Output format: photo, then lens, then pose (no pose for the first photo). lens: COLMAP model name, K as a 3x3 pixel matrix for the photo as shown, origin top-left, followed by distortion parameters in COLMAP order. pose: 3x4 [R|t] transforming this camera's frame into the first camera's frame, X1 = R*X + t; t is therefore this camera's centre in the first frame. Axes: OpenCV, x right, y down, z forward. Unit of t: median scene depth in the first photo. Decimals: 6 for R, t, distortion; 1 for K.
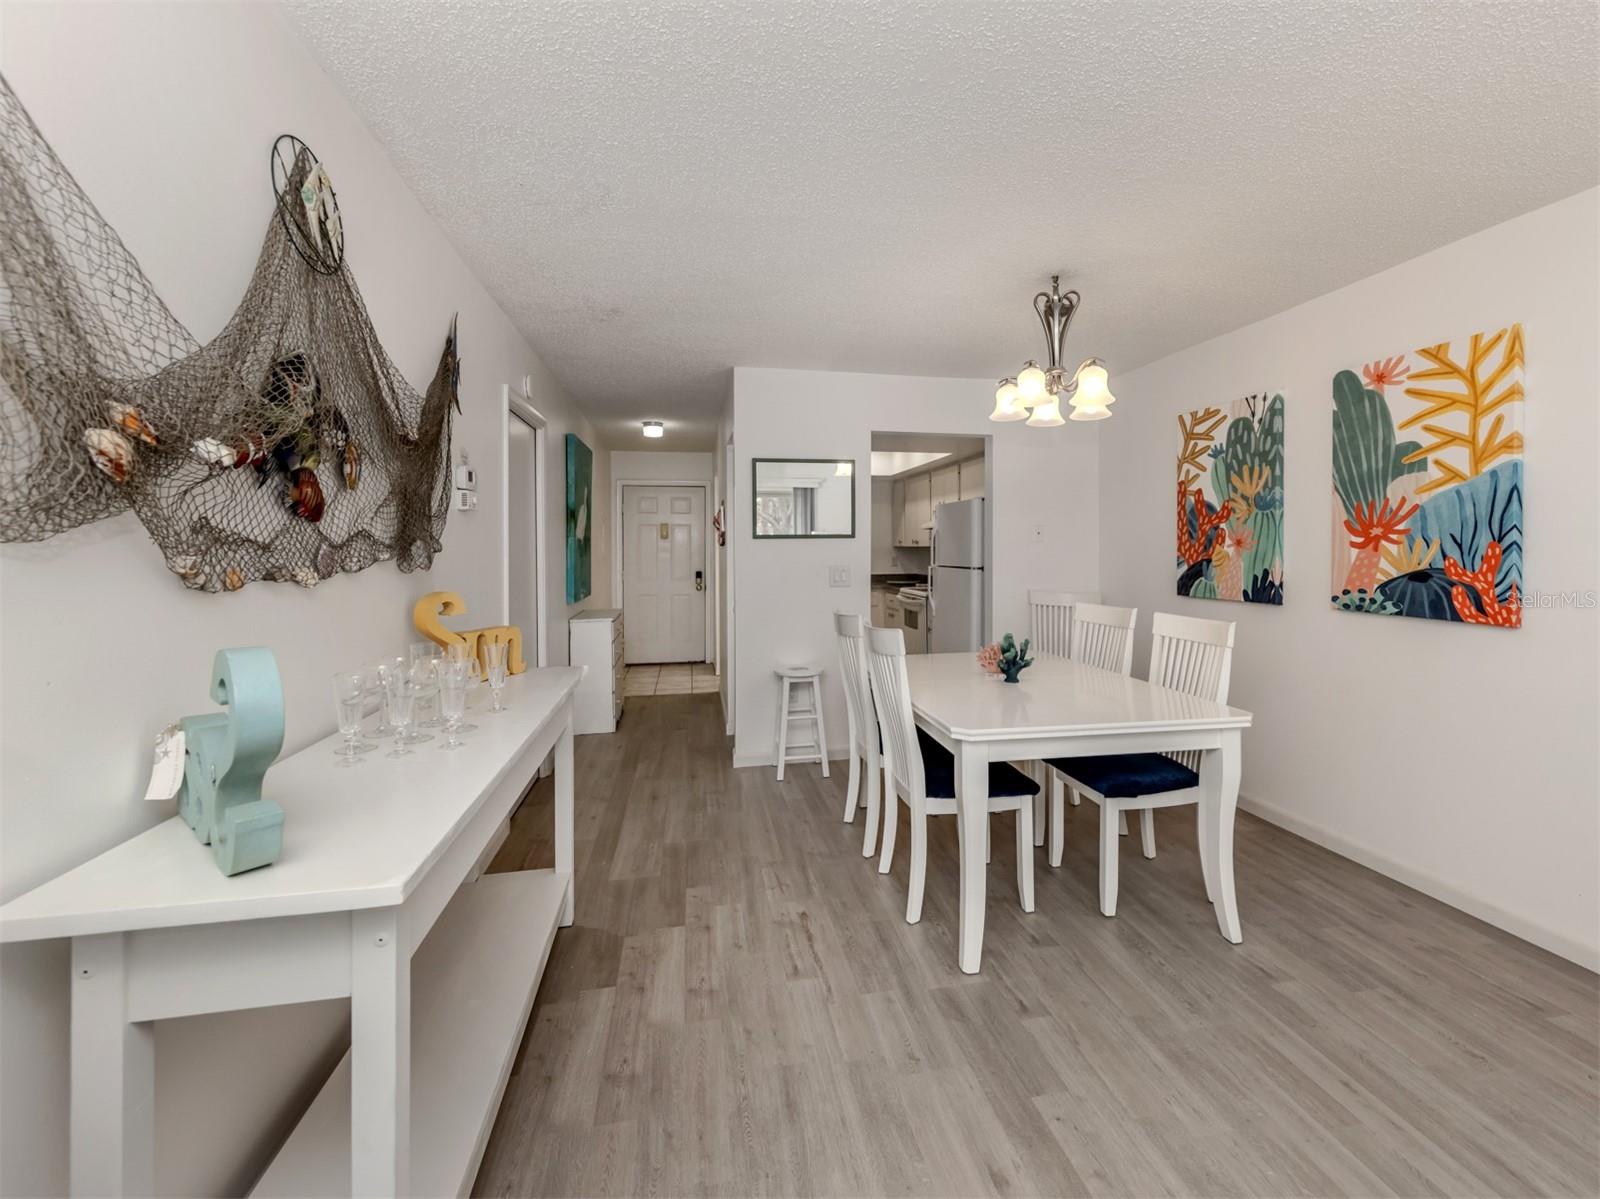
lens RADIAL K [[740.1, 0, 784.4], [0, 740.1, 566.5], [0, 0, 1]] dist [0.010100, -0.000188]
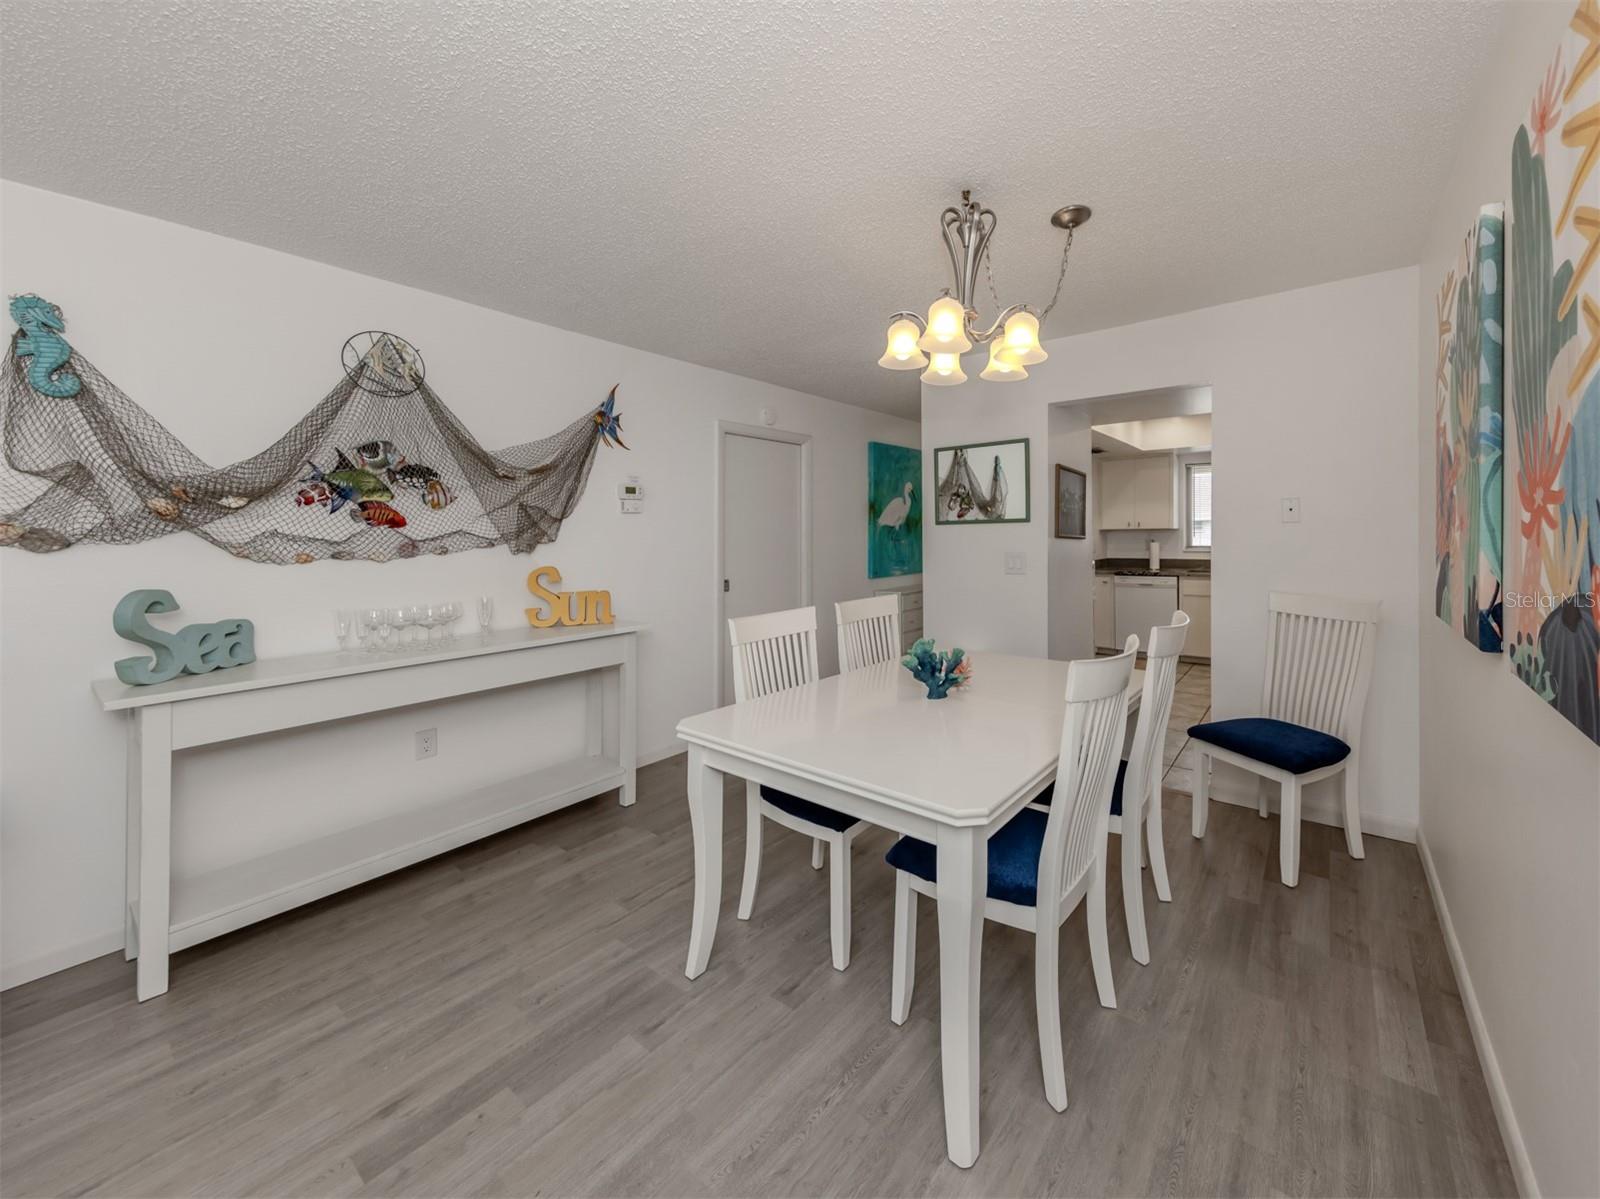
lens RADIAL K [[605.0, 0, 874.4], [0, 605.0, 564.1], [0, 0, 1]] dist [0.000075, -0.000369]
pose [[0.670738, 0.031797, -0.741012, 1.044480], [0.004560, 0.998885, 0.046990, -0.045094], [0.741680, -0.034897, 0.669845, 0.685830]]
